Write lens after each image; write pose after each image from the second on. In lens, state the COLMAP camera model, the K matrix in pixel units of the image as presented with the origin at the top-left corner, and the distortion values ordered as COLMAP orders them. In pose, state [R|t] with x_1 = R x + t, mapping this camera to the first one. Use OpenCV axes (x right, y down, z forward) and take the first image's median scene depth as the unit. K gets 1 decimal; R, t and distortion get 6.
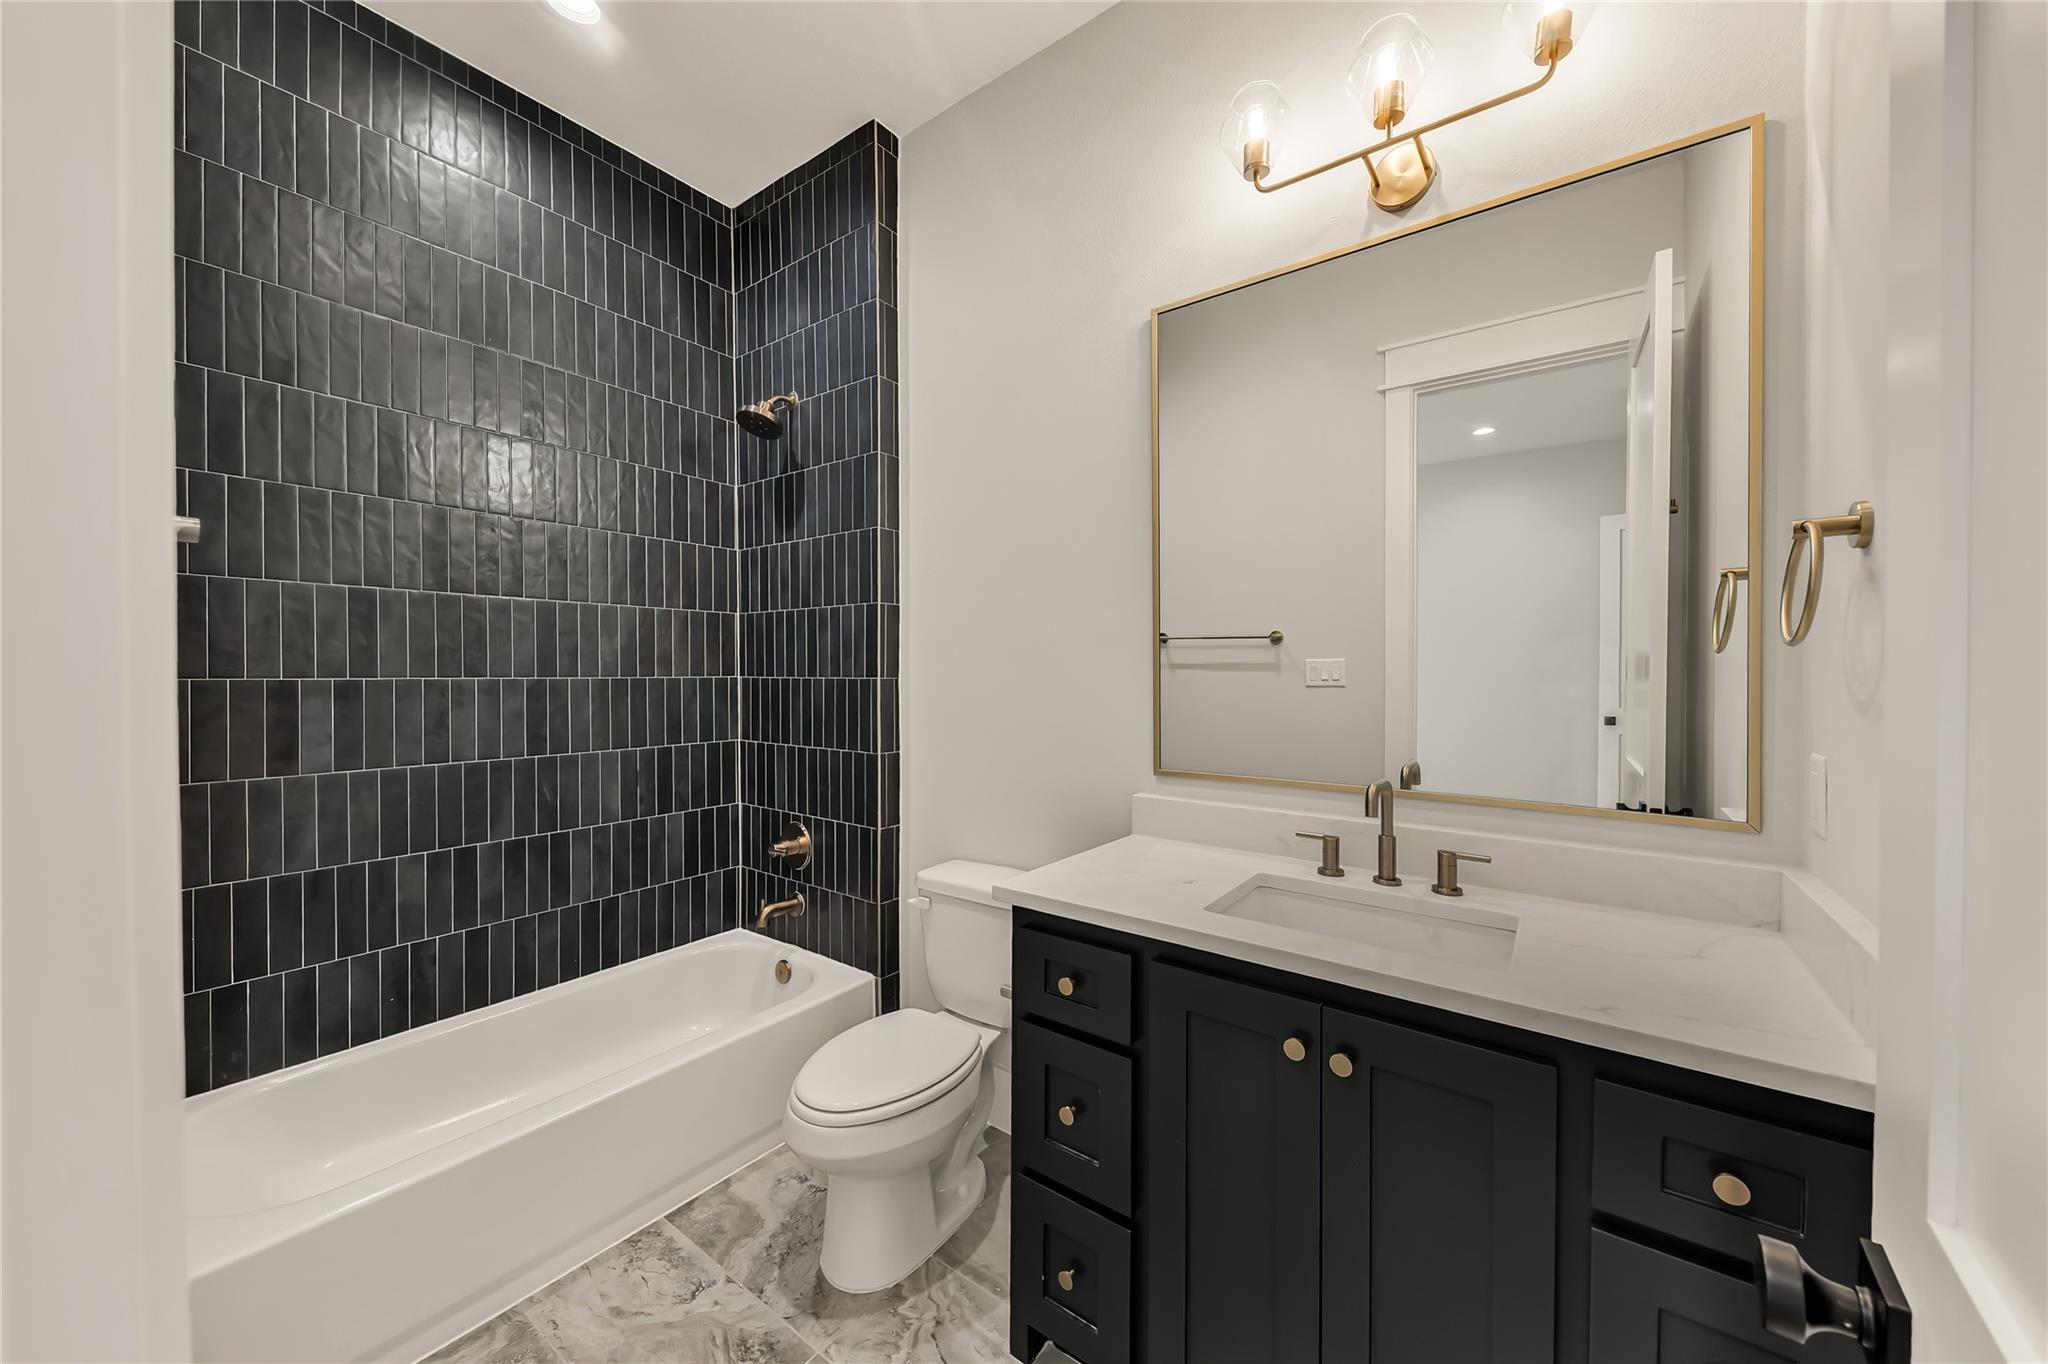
lens RADIAL K [[732.9, 0, 1024.0], [0, 732.9, 682.0], [0, 0, 1]] dist [0.000921, 0.000066]
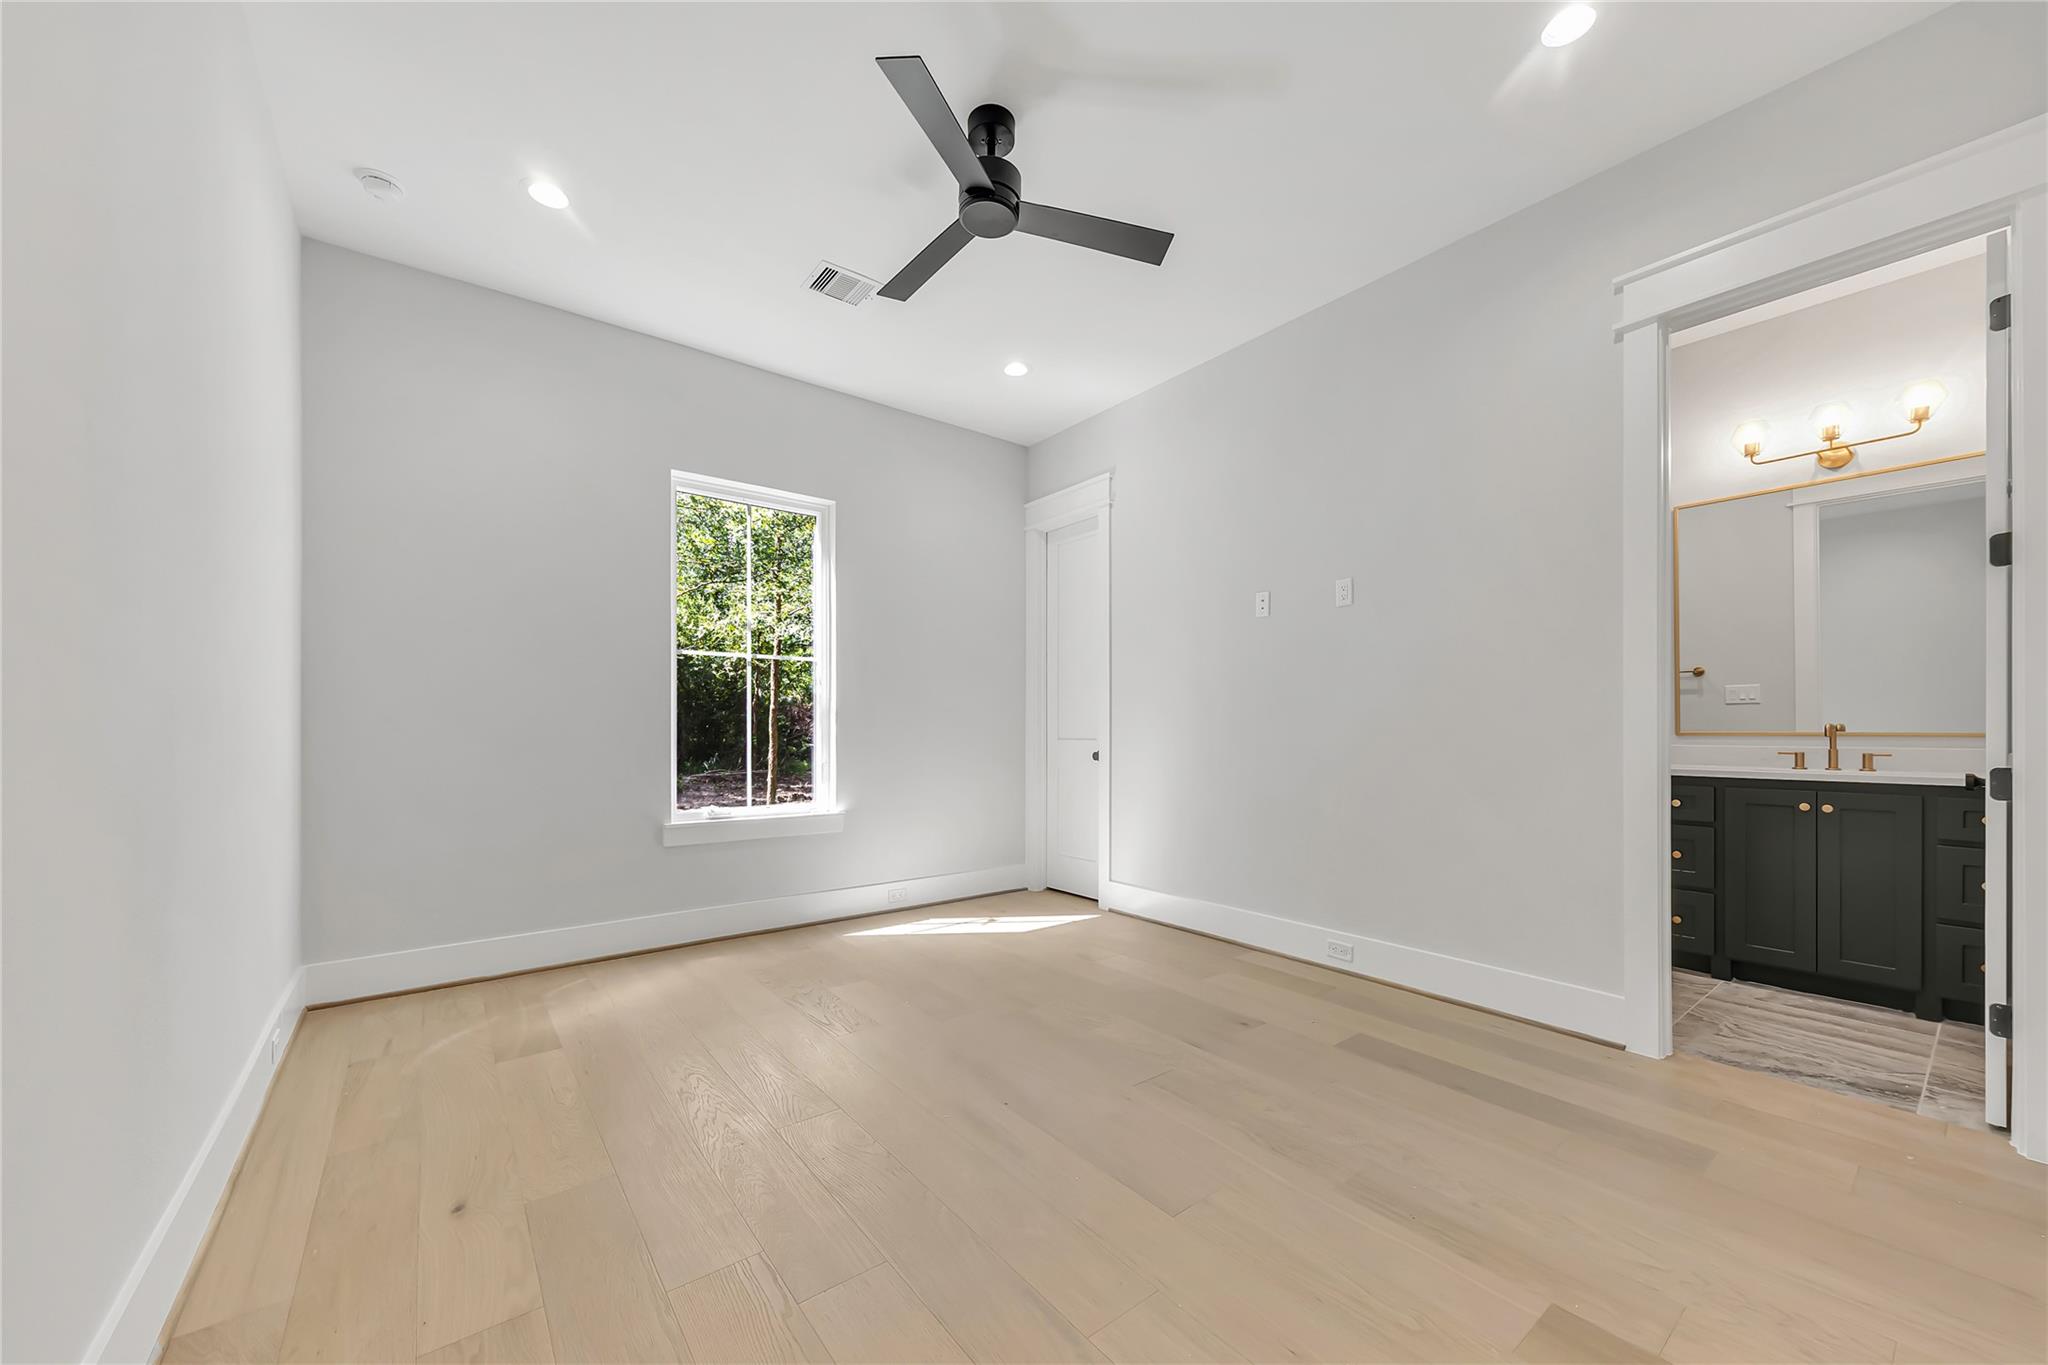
lens RADIAL K [[754.2, 0, 1020.7], [0, 754.2, 731.0], [0, 0, 1]] dist [0.000235, 0.000002]
pose [[0.962031, -0.002124, -0.272931, -1.218640], [-0.001471, 0.999915, -0.012968, 0.177192], [0.272935, 0.012877, 0.961946, -1.833223]]
